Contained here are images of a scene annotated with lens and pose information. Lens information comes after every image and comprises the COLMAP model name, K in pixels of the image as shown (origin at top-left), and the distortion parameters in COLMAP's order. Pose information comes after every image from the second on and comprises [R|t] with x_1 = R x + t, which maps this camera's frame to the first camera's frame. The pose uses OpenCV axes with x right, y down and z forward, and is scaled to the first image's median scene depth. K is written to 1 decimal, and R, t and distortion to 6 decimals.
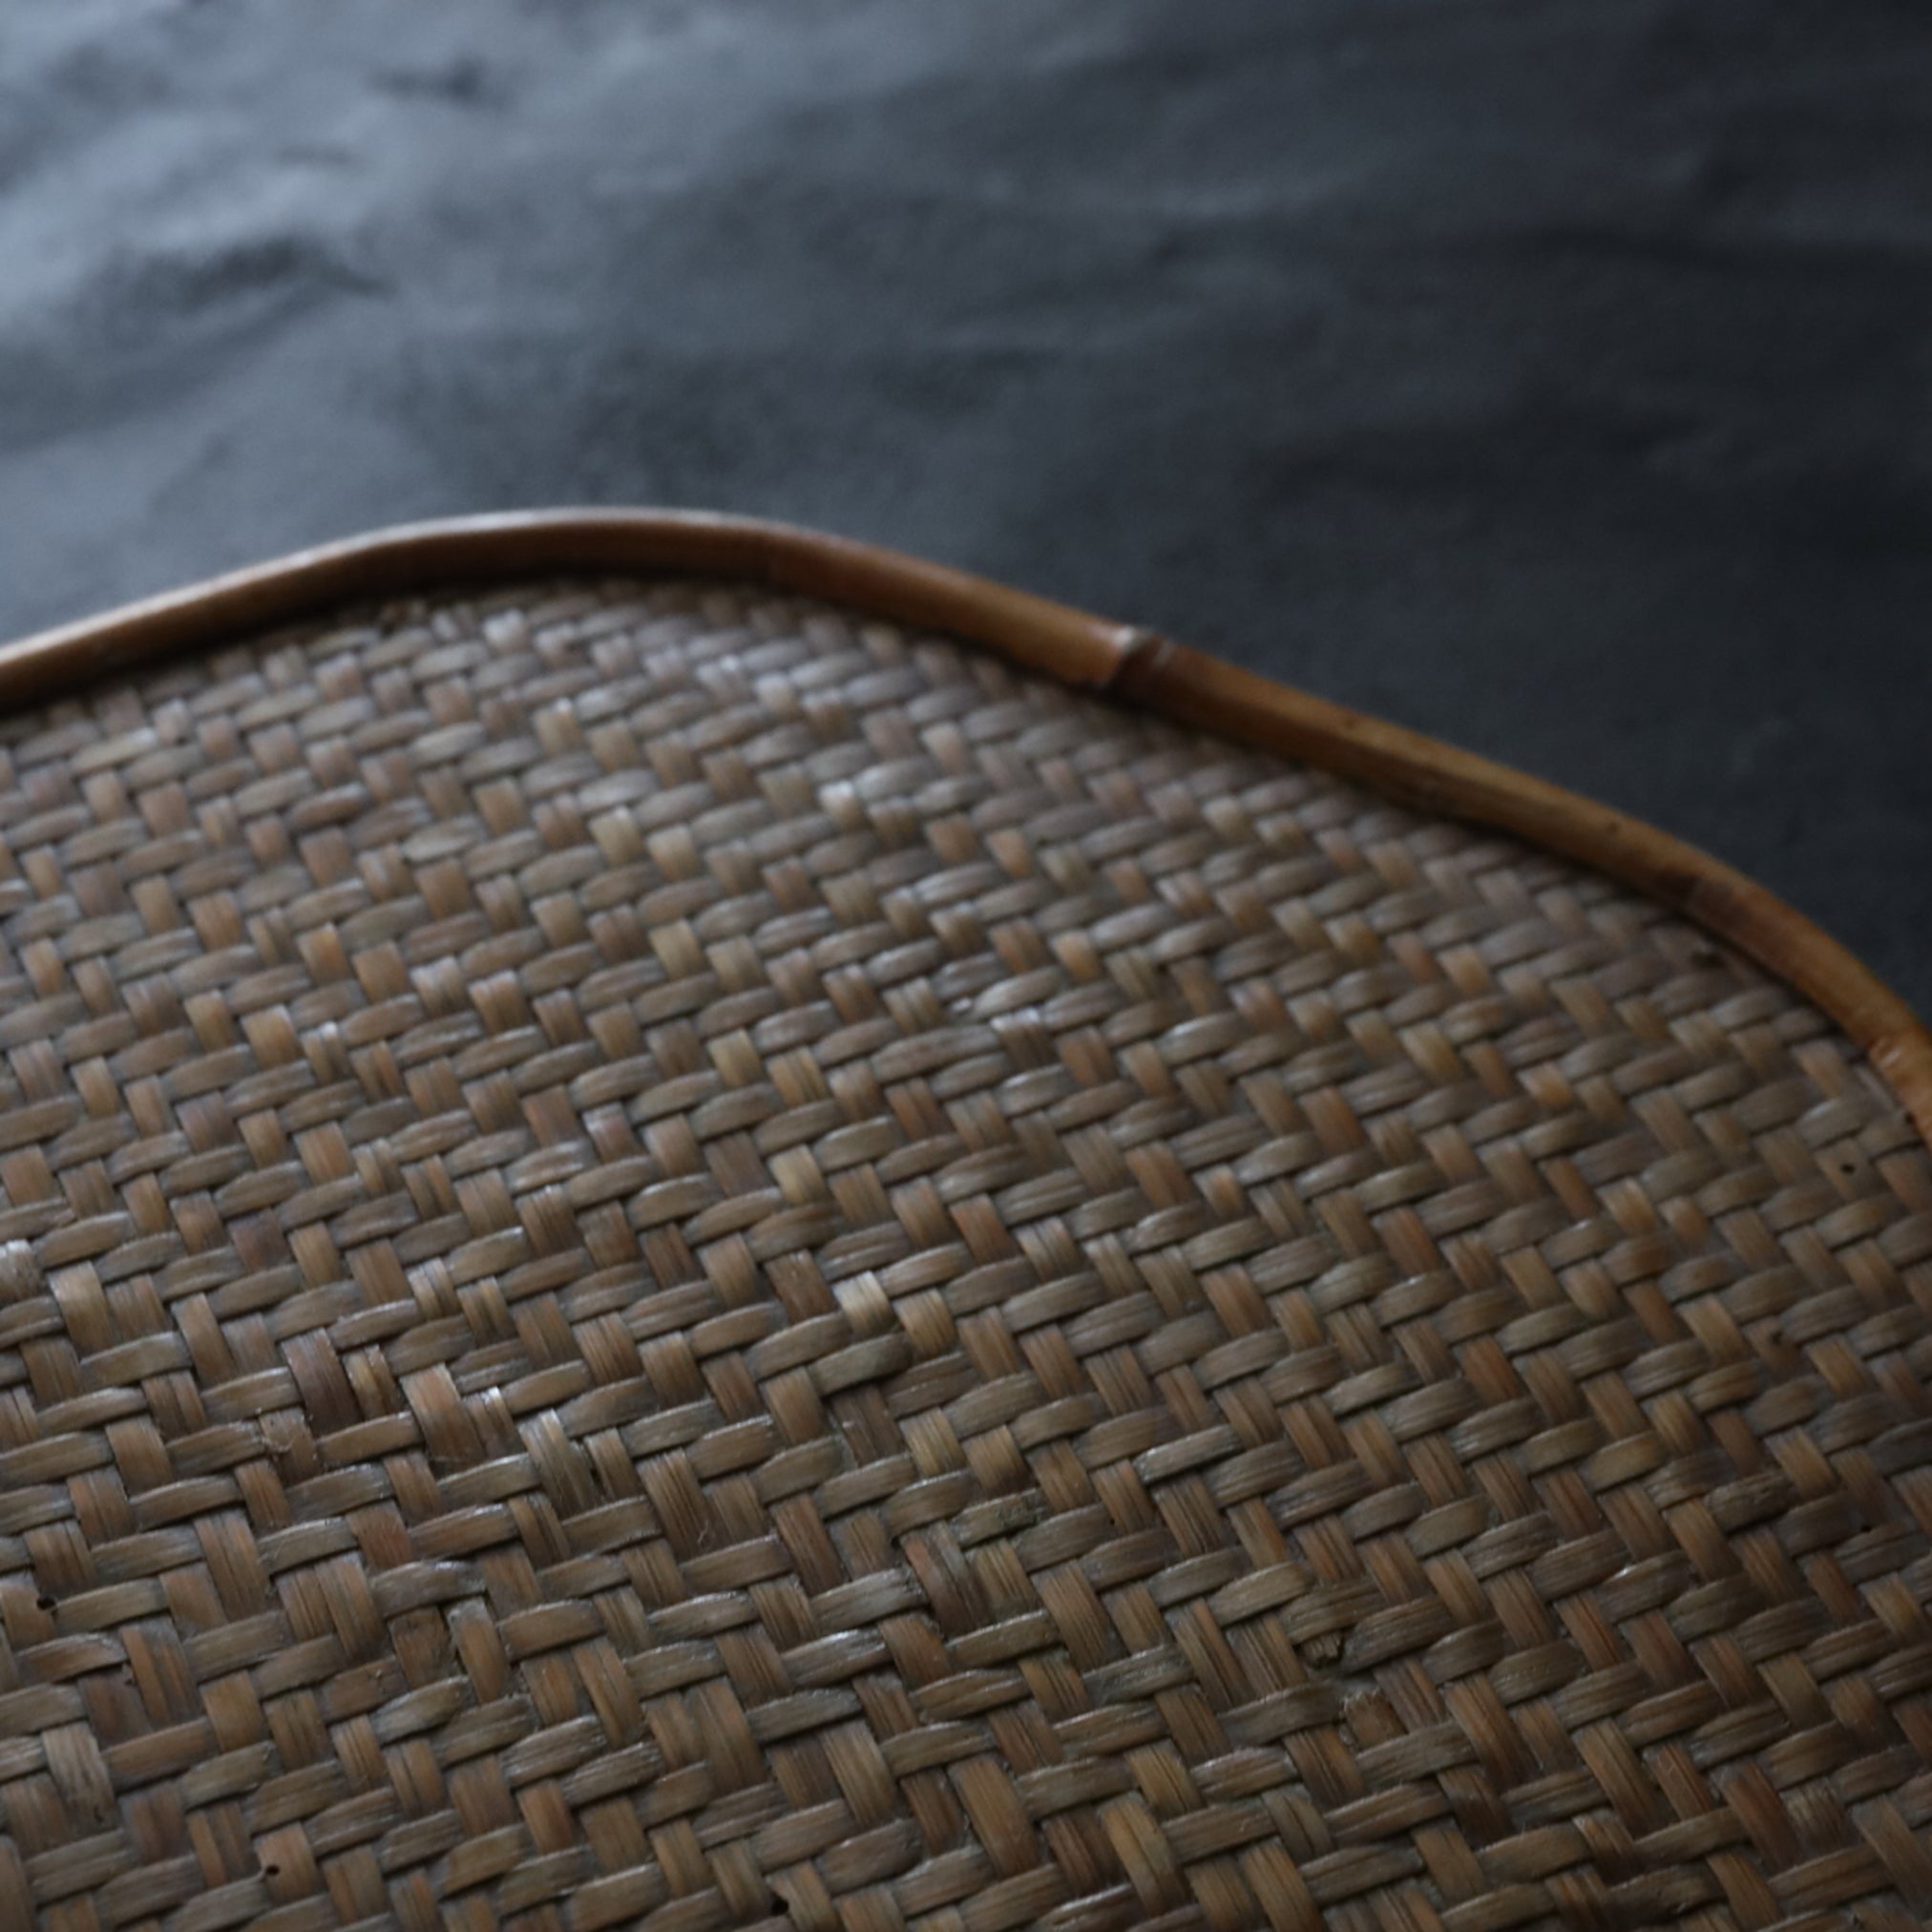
lens RADIAL K [[5109.8, 0, 966.0], [0, 5109.8, 966.0], [0, 0, 1]] dist [-0.051786, 0.671630]
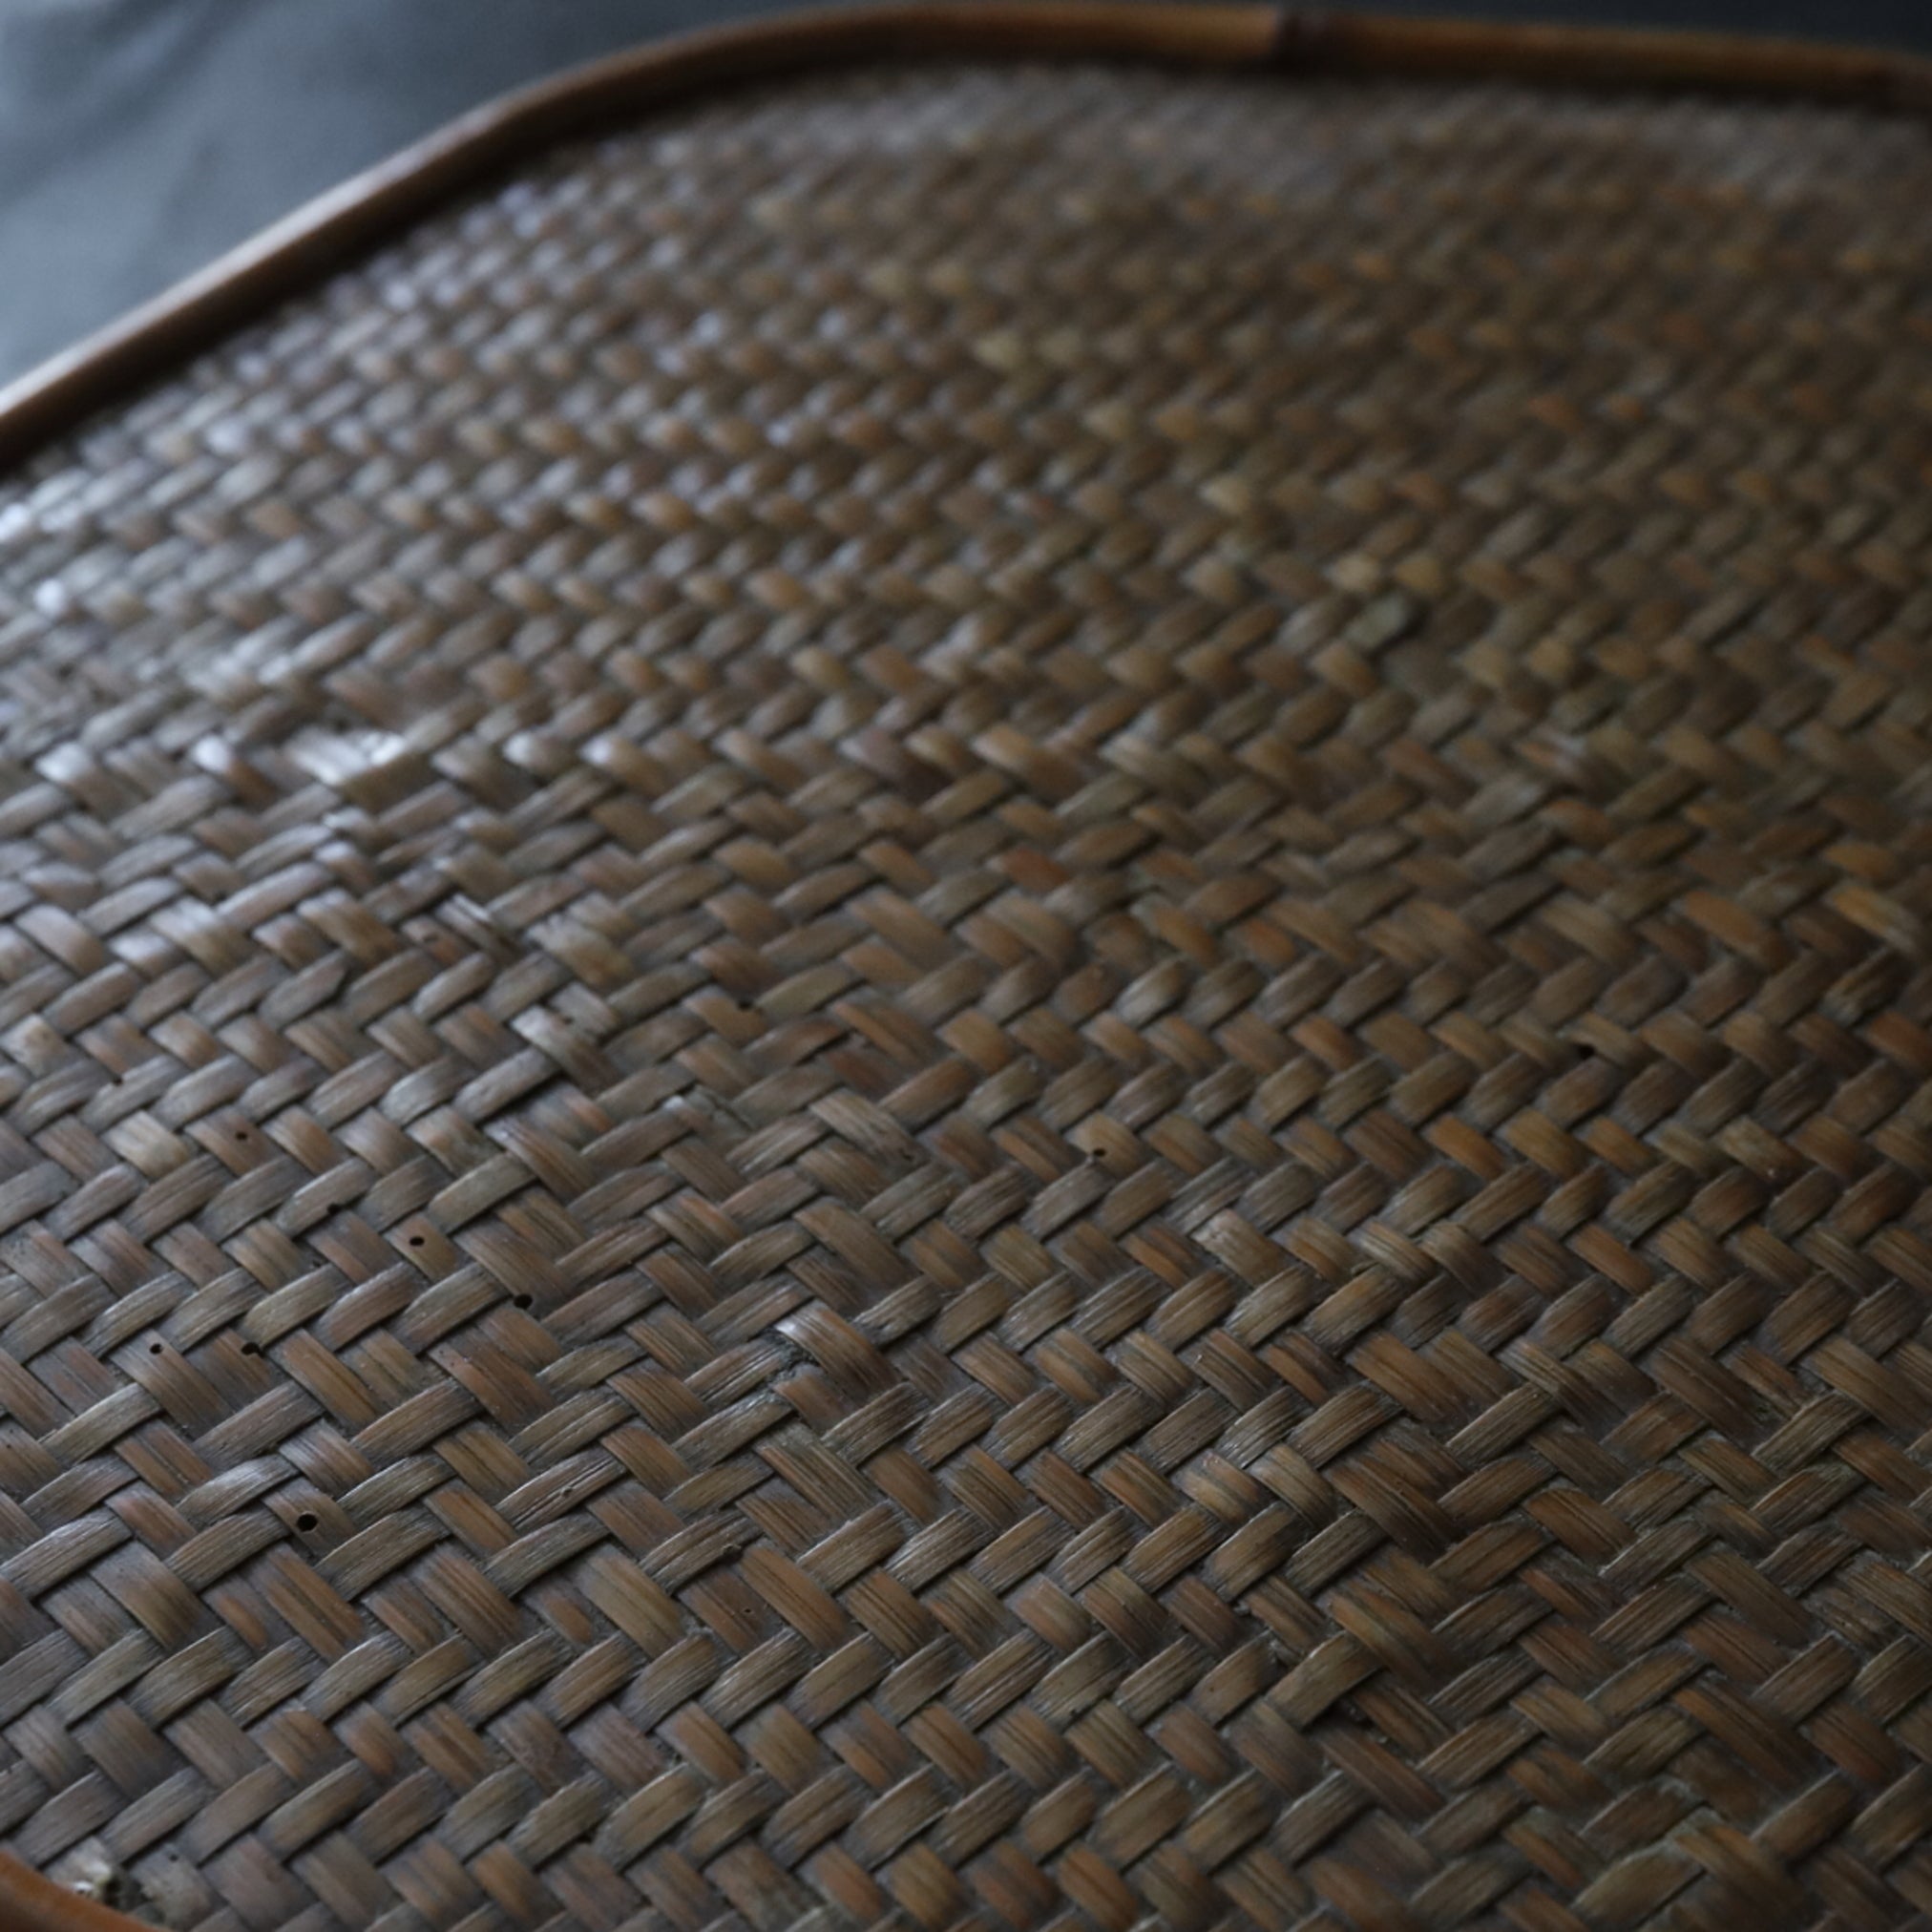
lens RADIAL K [[5109.8, 0, 966.0], [0, 5109.8, 966.0], [0, 0, 1]] dist [-0.051786, 0.671630]
pose [[0.948705, -0.256191, 0.185271, -0.308168], [0.263049, 0.964695, -0.013002, 0.136241], [-0.175399, 0.061070, 0.982601, 0.023420]]
